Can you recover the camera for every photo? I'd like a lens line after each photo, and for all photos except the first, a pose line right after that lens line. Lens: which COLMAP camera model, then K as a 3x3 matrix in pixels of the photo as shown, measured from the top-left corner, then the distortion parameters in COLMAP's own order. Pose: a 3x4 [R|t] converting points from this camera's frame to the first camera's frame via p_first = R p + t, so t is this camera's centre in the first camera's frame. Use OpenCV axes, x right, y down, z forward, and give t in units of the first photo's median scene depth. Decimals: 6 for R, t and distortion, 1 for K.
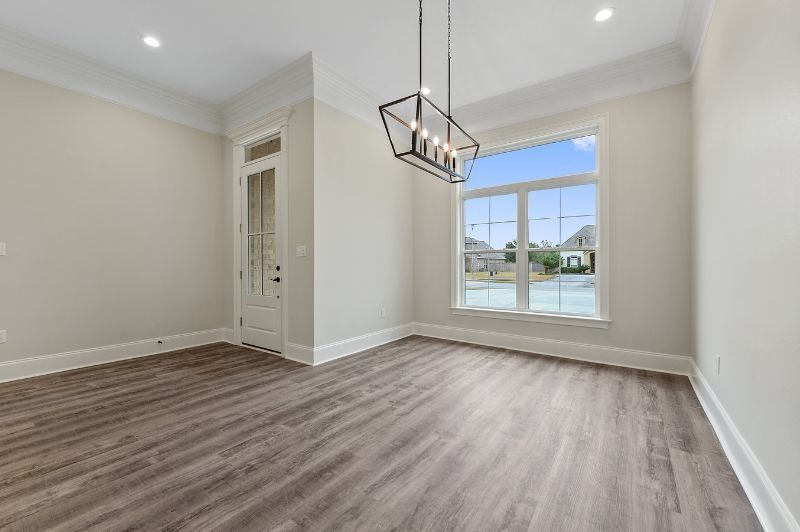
lens RADIAL K [[317.8, 0, 403.9], [0, 317.8, 266.4], [0, 0, 1]] dist [-0.001873, 0.001149]
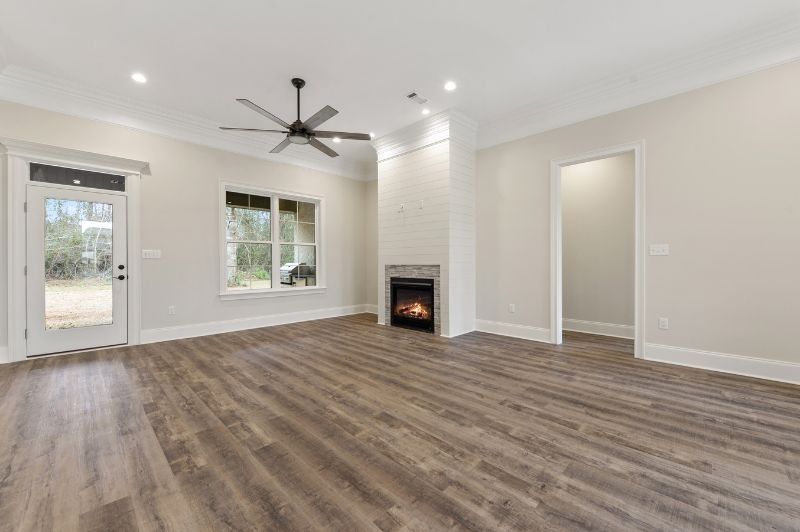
lens RADIAL K [[323.0, 0, 394.2], [0, 323.0, 265.4], [0, 0, 1]] dist [0.000291, -0.001618]
pose [[-0.170478, 0.003848, -0.985354, 0.107006], [-0.004027, 0.999981, 0.004602, 0.006611], [0.985353, 0.004753, -0.170459, 0.288101]]
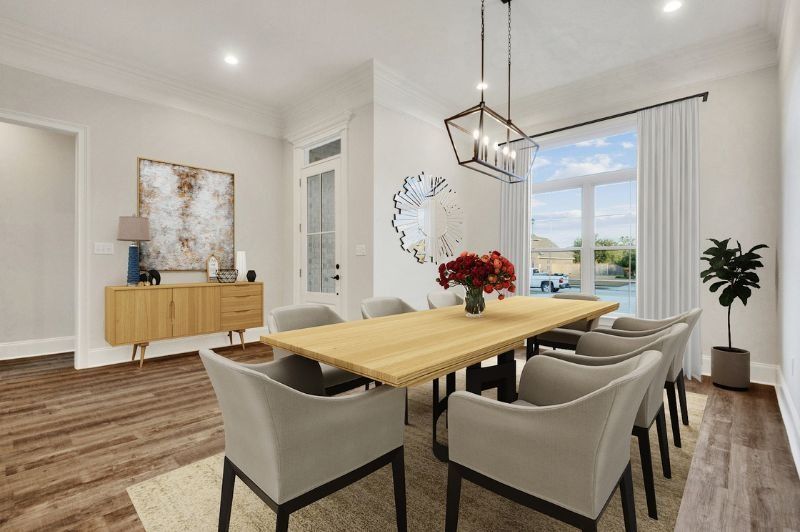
lens RADIAL K [[369.7, 0, 404.6], [0, 369.7, 264.6], [0, 0, 1]] dist [0.009266, -0.005201]
pose [[0.992765, 0.003784, -0.120017, -0.053496], [-0.004714, 0.999961, -0.007462, 0.011857], [0.119984, 0.007974, 0.992744, -0.263078]]
